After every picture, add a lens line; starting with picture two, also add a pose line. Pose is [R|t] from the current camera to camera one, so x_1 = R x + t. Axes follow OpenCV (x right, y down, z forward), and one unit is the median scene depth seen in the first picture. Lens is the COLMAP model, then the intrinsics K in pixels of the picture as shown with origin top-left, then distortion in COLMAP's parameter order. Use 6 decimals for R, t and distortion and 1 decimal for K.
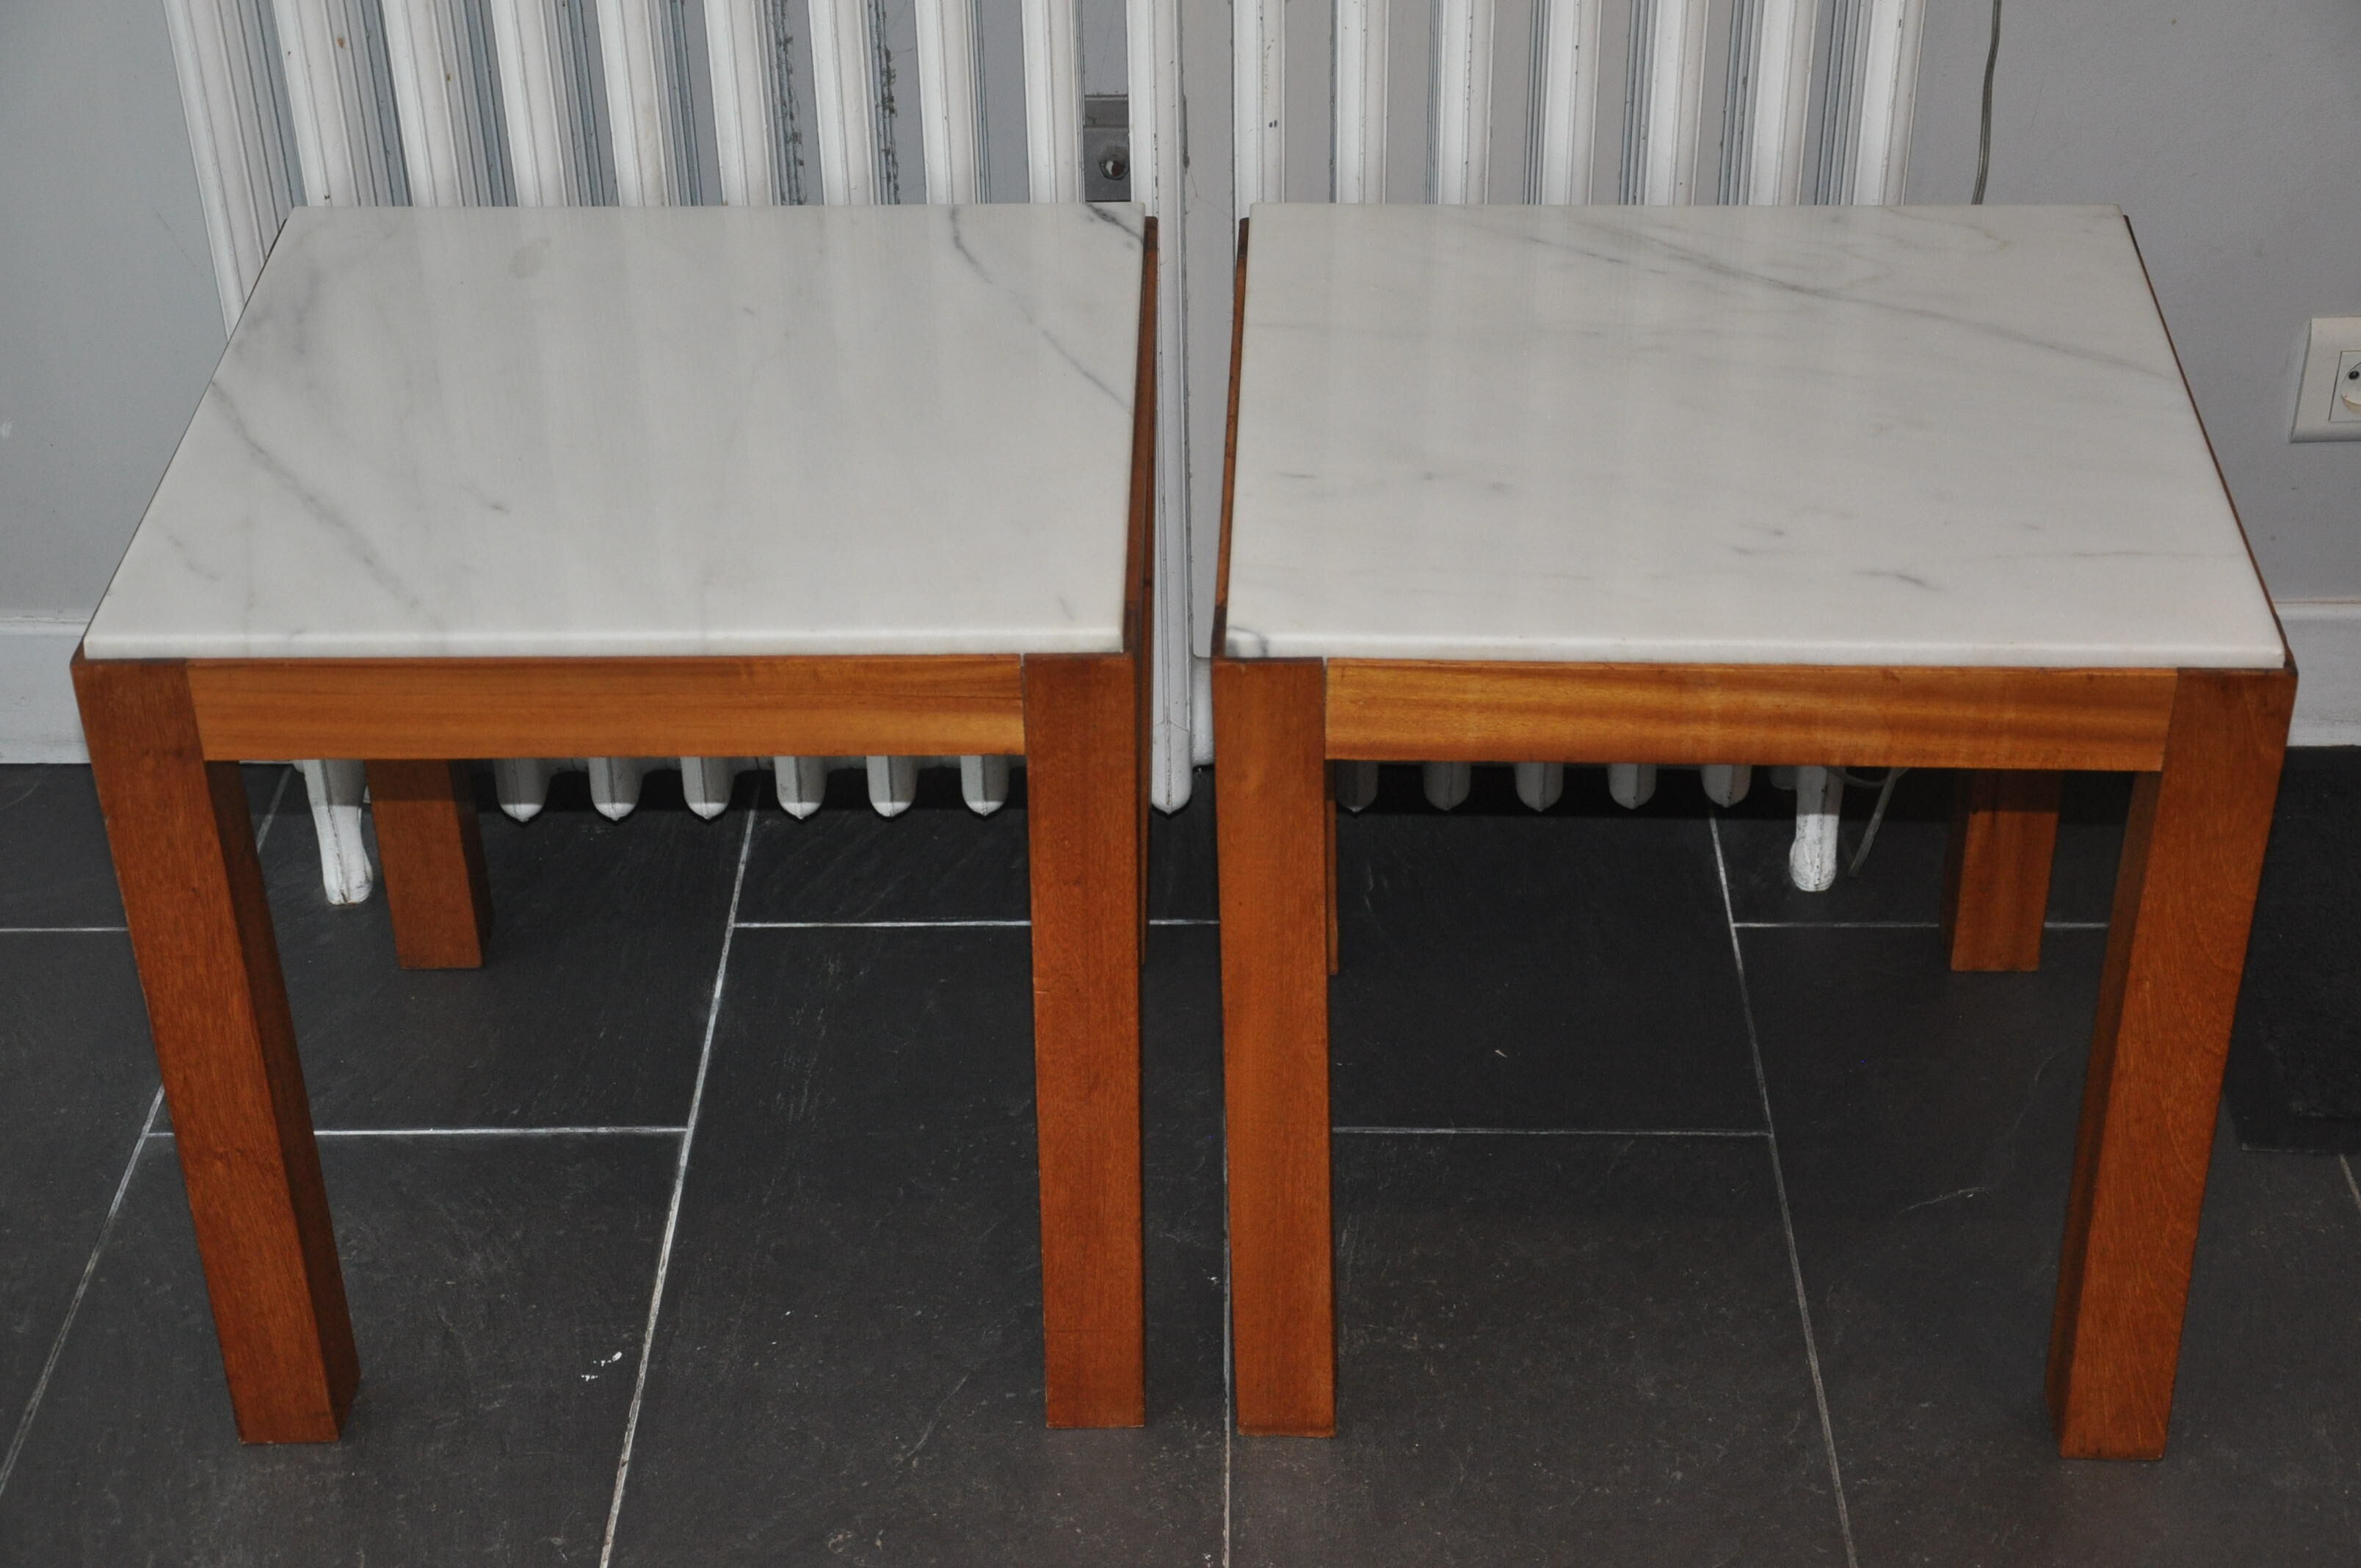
lens RADIAL K [[3840.6, 0, 1170.4], [0, 3840.6, 825.2], [0, 0, 1]] dist [0.216033, 0.000000]
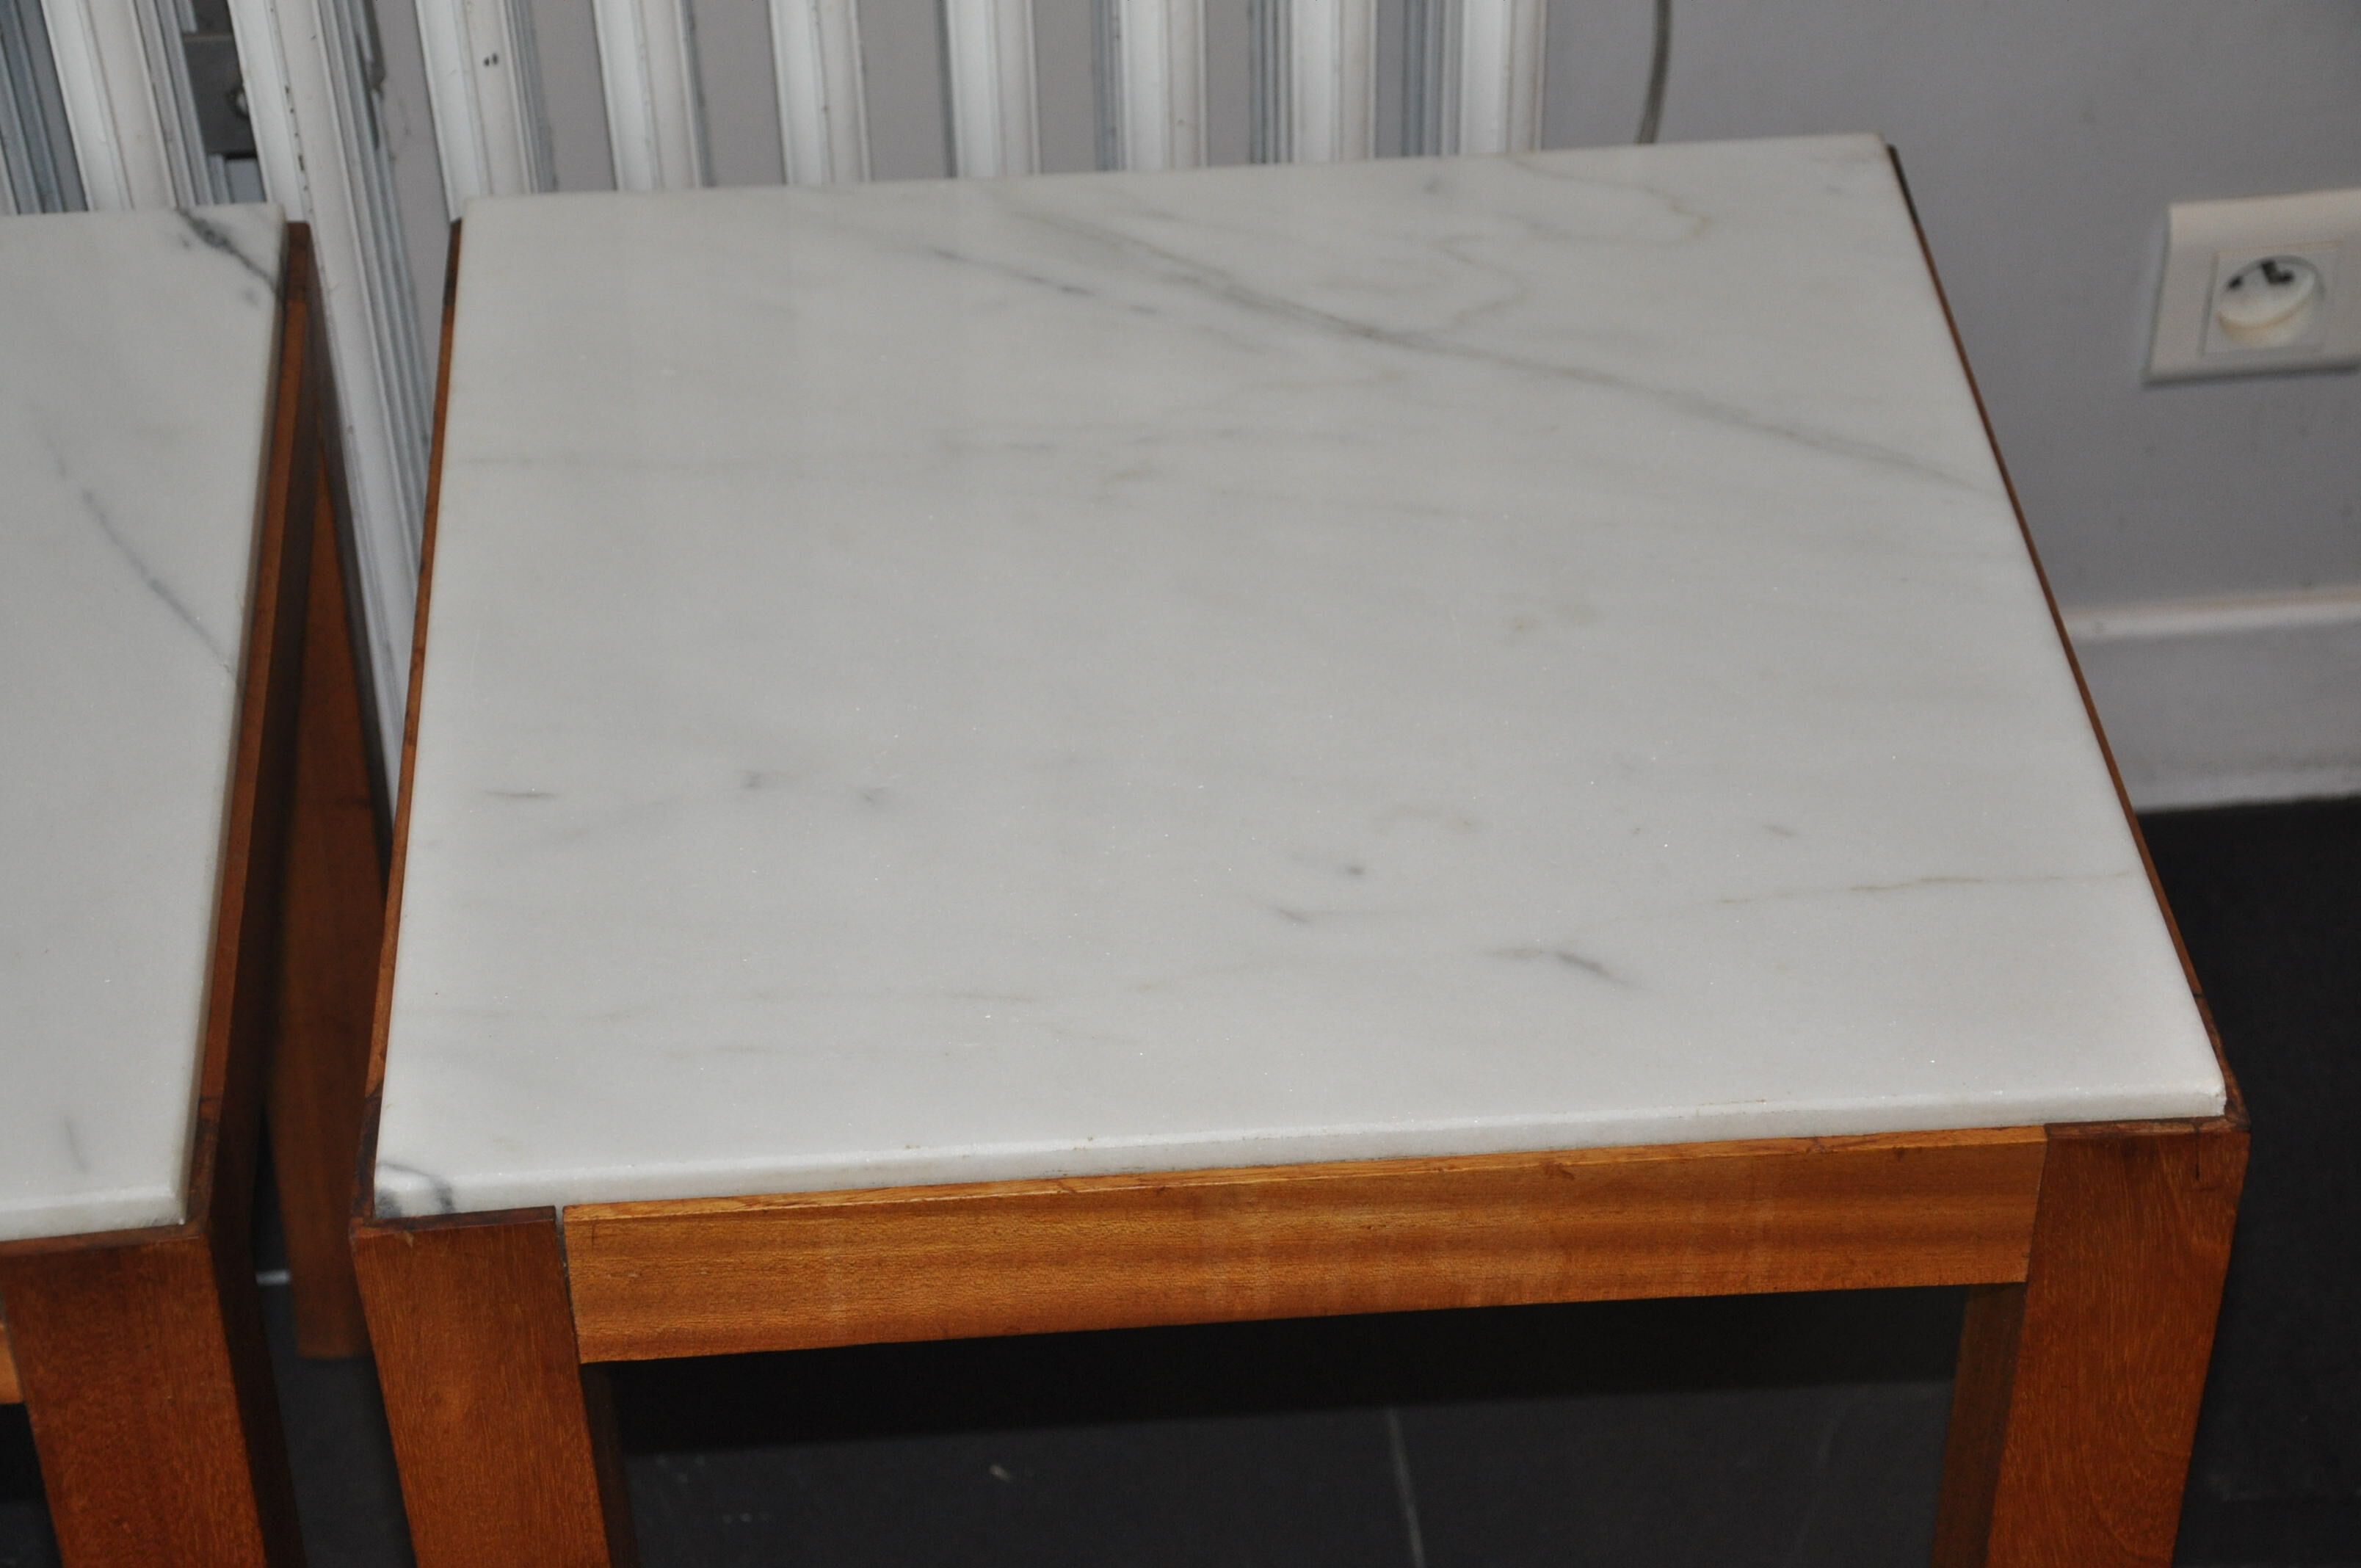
lens RADIAL K [[4520.1, 0, 1178.1], [0, 4520.1, 789.5], [0, 0, 1]] dist [0.297935, 0.000000]
pose [[0.993725, -0.072137, 0.085482, 0.074907], [0.063595, 0.993078, 0.098746, -0.158033], [-0.092014, -0.092690, 0.991434, 0.336619]]
